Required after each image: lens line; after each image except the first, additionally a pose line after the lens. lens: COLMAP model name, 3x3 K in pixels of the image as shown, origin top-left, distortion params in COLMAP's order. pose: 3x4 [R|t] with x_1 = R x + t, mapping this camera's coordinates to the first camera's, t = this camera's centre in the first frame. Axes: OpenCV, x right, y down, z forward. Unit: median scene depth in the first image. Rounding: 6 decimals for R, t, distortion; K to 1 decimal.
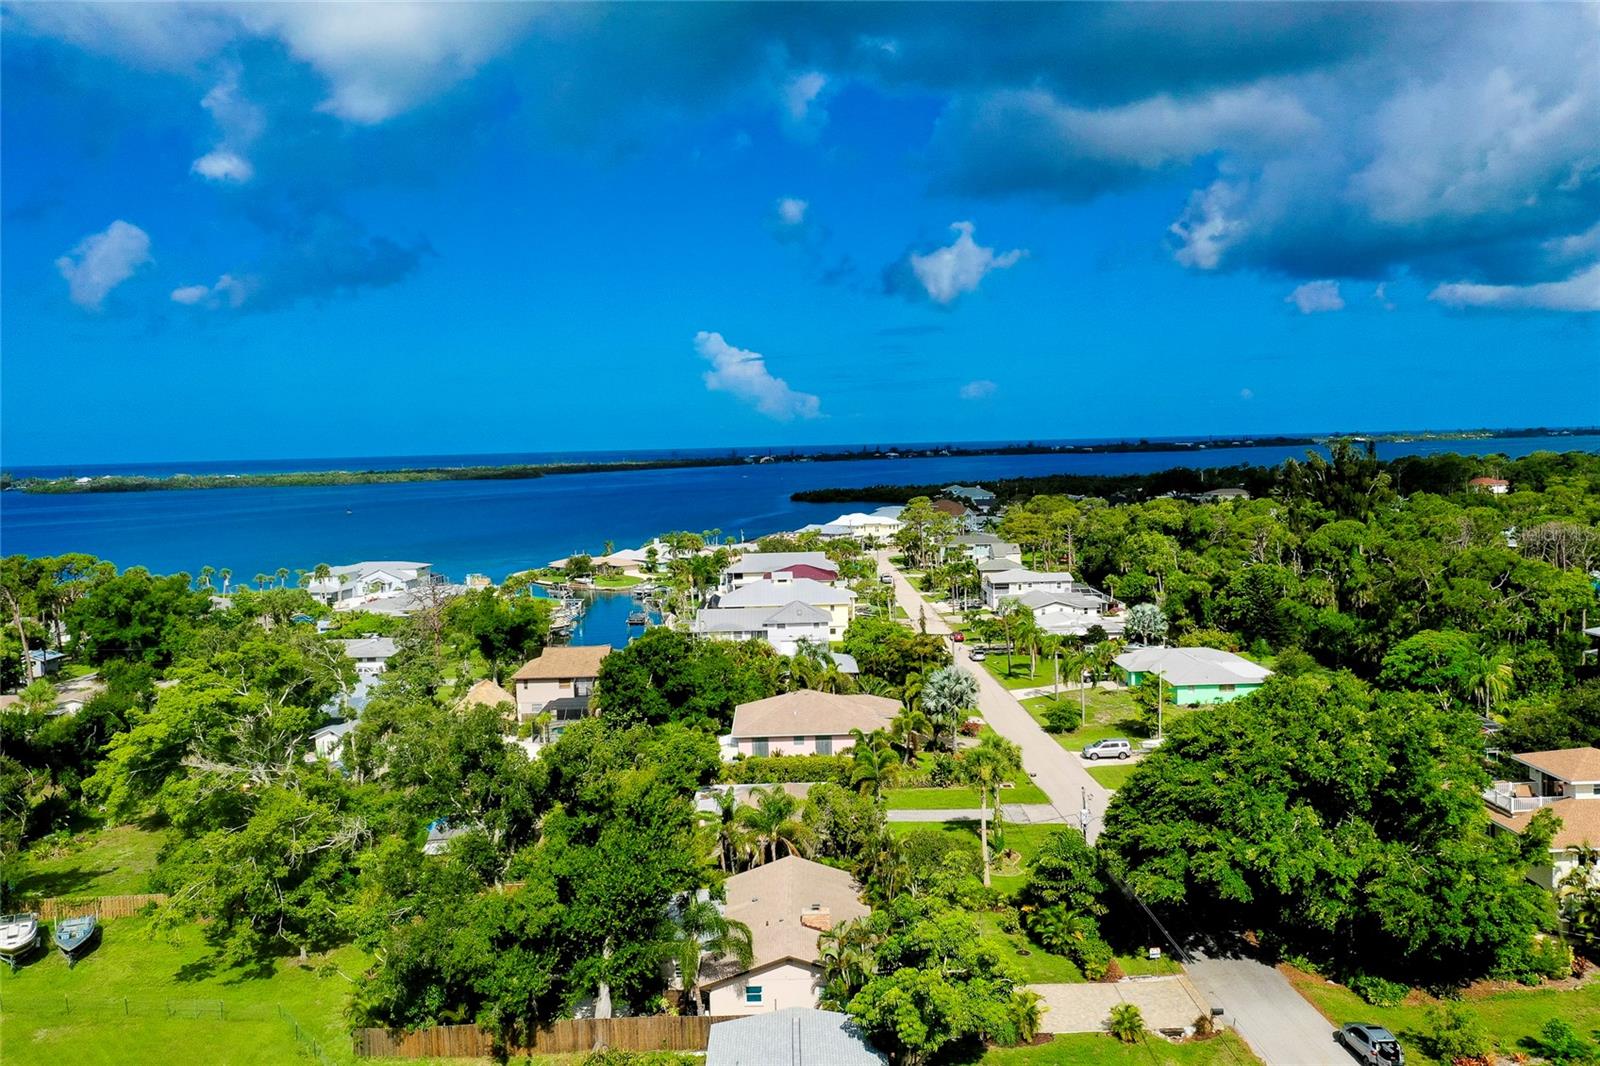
lens RADIAL K [[1264.5, 0, 800.0], [0, 1264.5, 533.0], [0, 0, 1]] dist [0.002837, -0.008364]
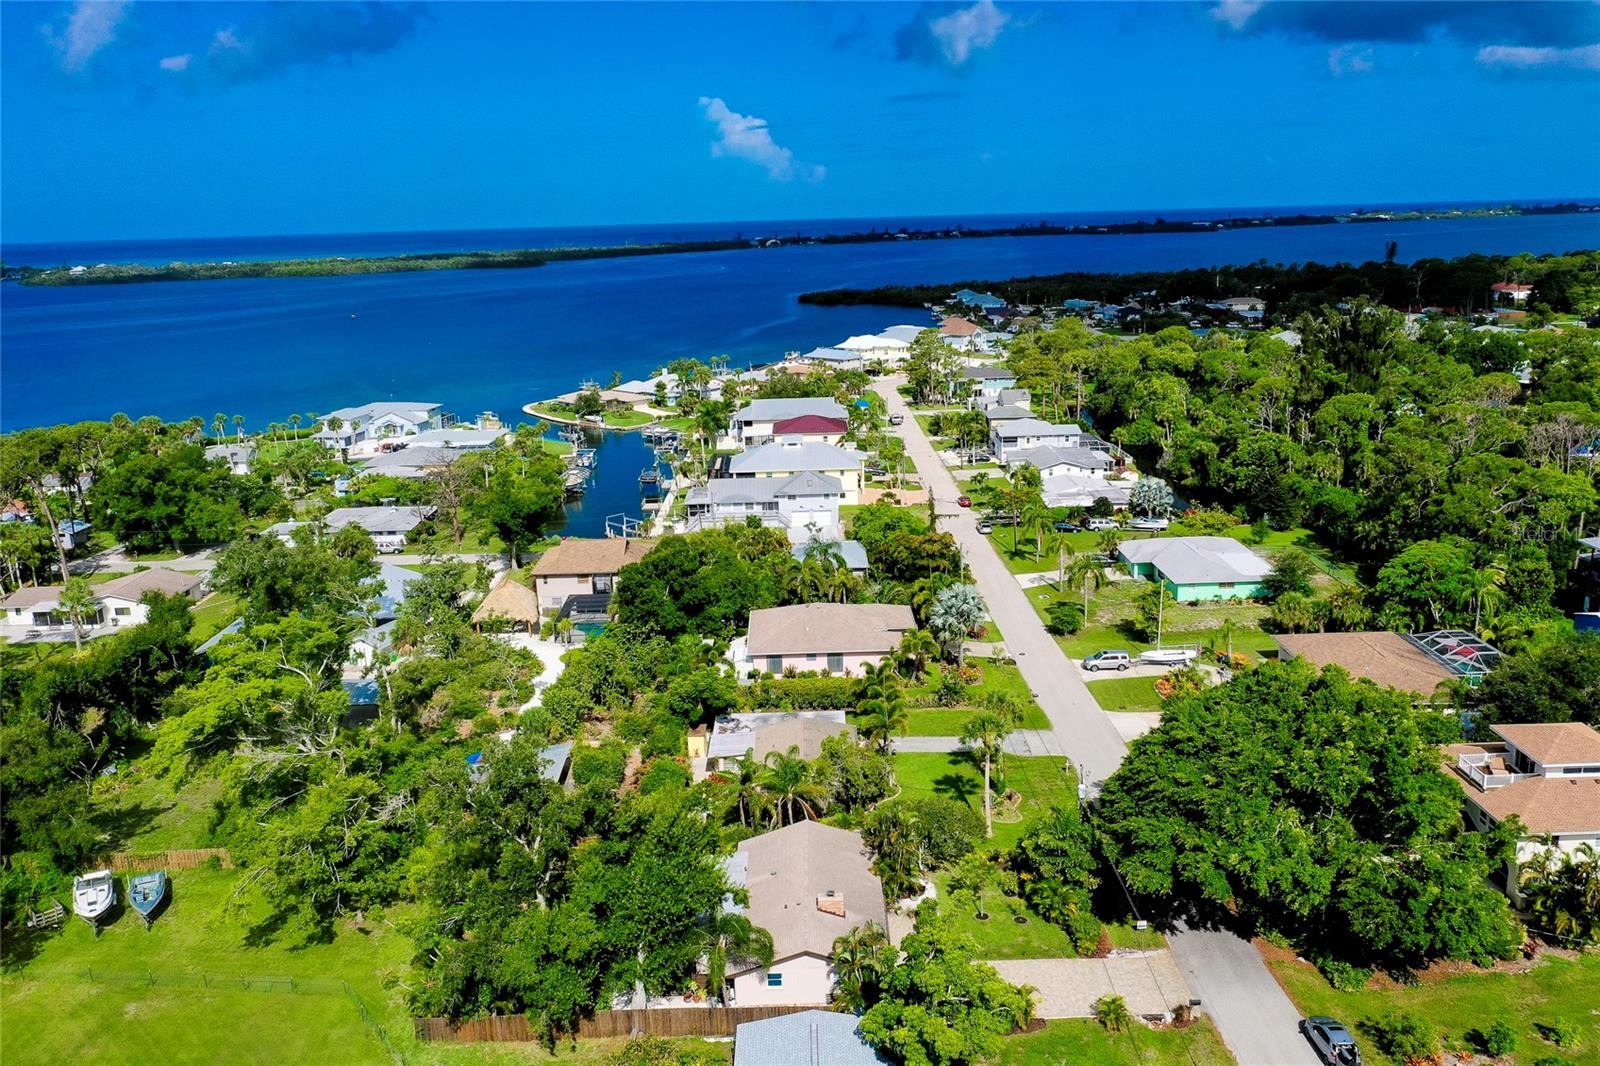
lens RADIAL K [[1264.5, 0, 800.0], [0, 1264.5, 533.0], [0, 0, 1]] dist [0.002837, -0.008364]
pose [[0.999980, -0.002606, -0.005755, -0.004722], [0.003587, 0.984072, 0.177736, -0.145028], [0.005200, -0.177753, 0.984061, -0.009651]]
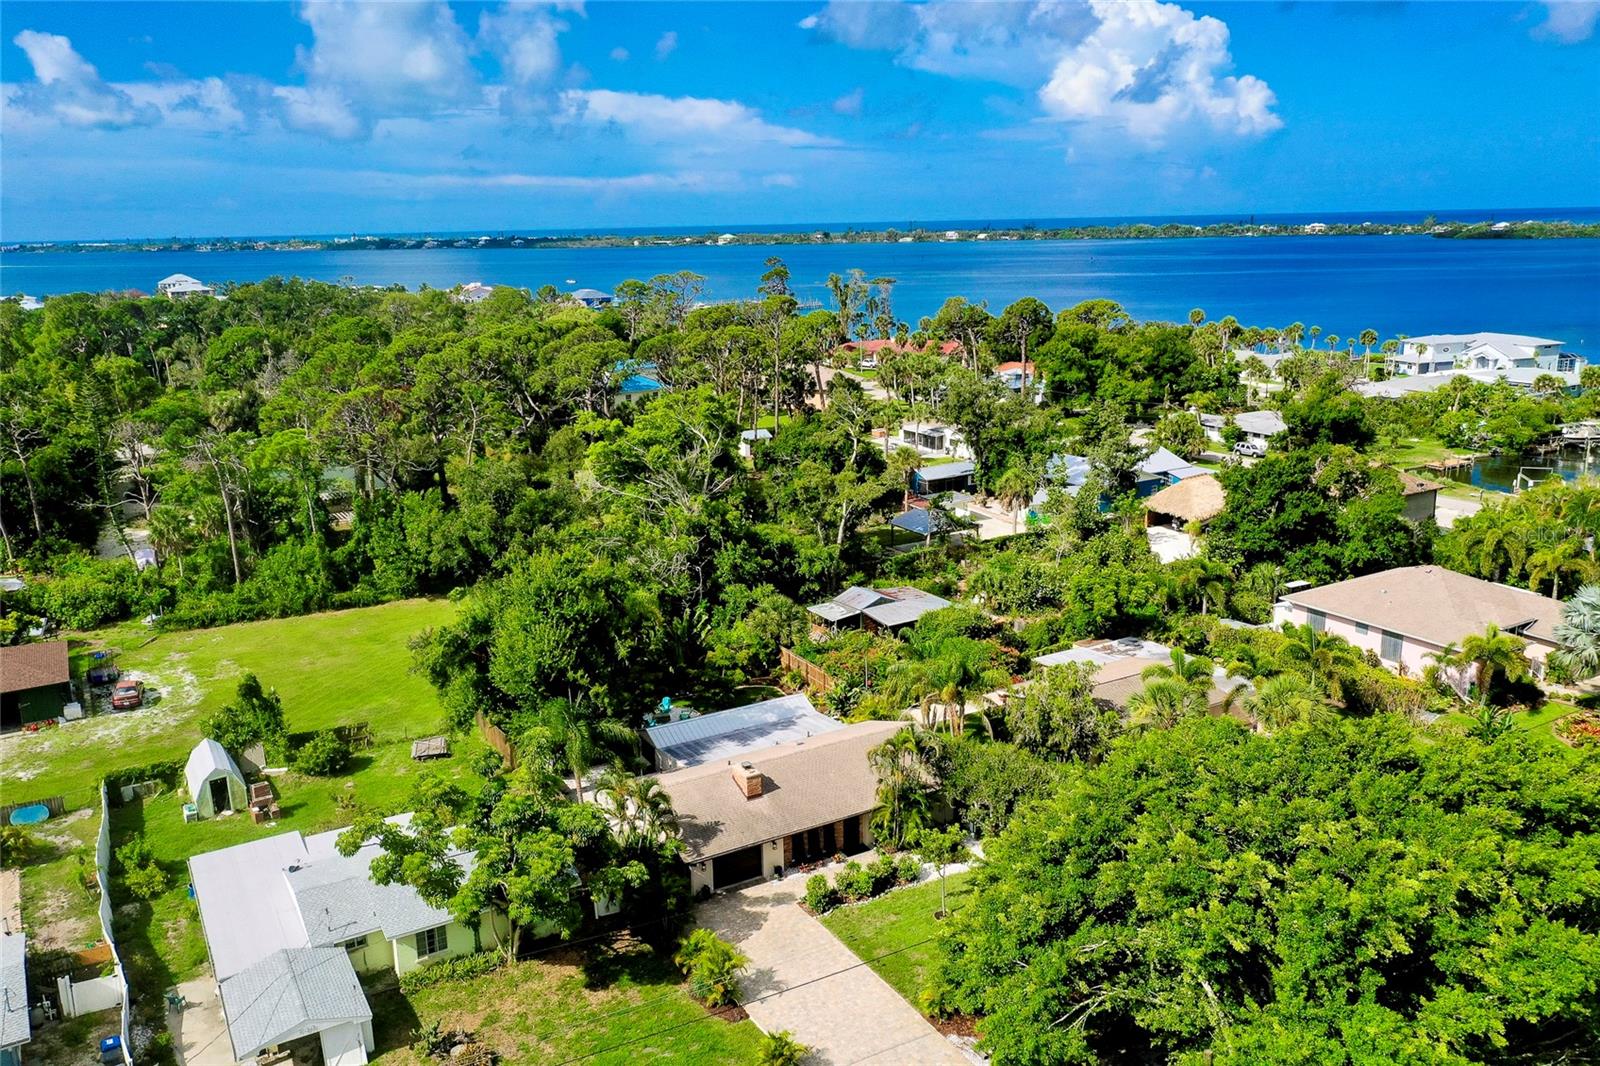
lens RADIAL K [[1264.5, 0, 800.0], [0, 1264.5, 533.0], [0, 0, 1]] dist [0.002837, -0.008364]
pose [[0.488700, 0.219600, -0.844362, 0.521037], [-0.048923, 0.973179, 0.224787, -0.042075], [0.871079, -0.068544, 0.486336, 0.443237]]
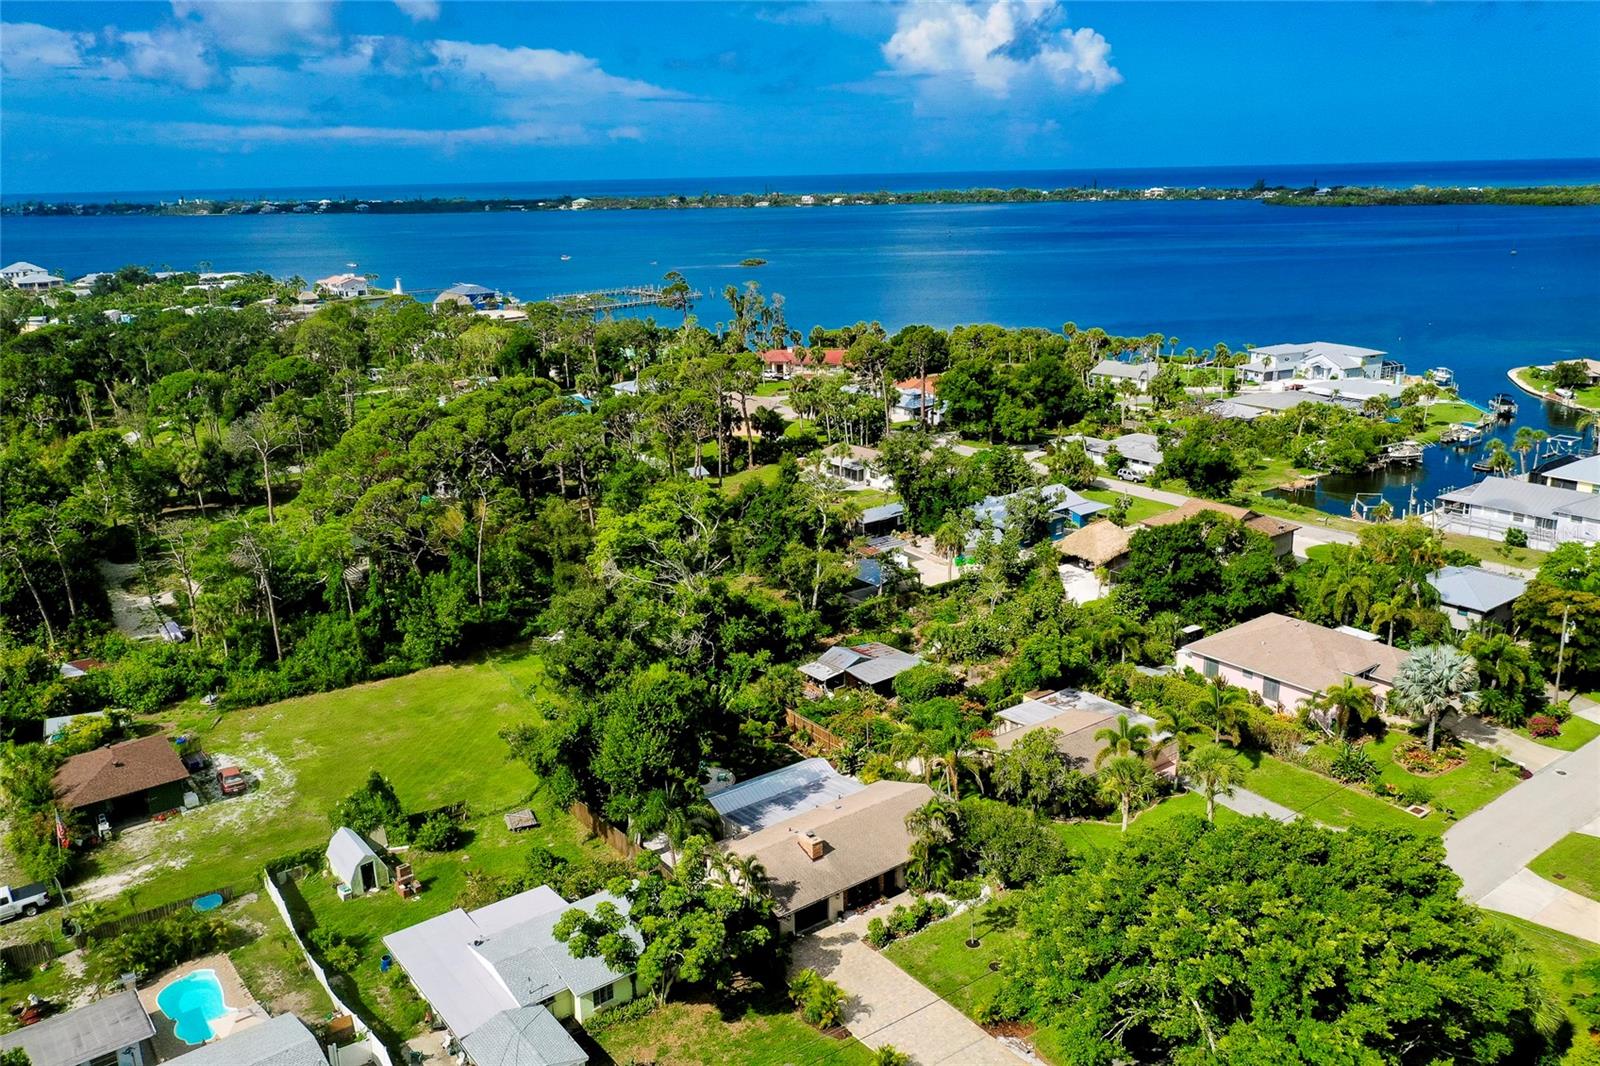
lens RADIAL K [[1273.8, 0, 800.0], [0, 1273.8, 533.0], [0, 0, 1]] dist [-0.004494, 0.005280]
pose [[0.588861, 0.233207, -0.773859, 0.584879], [-0.047882, 0.965852, 0.254630, -0.179706], [0.806815, -0.112888, 0.579919, 0.262831]]
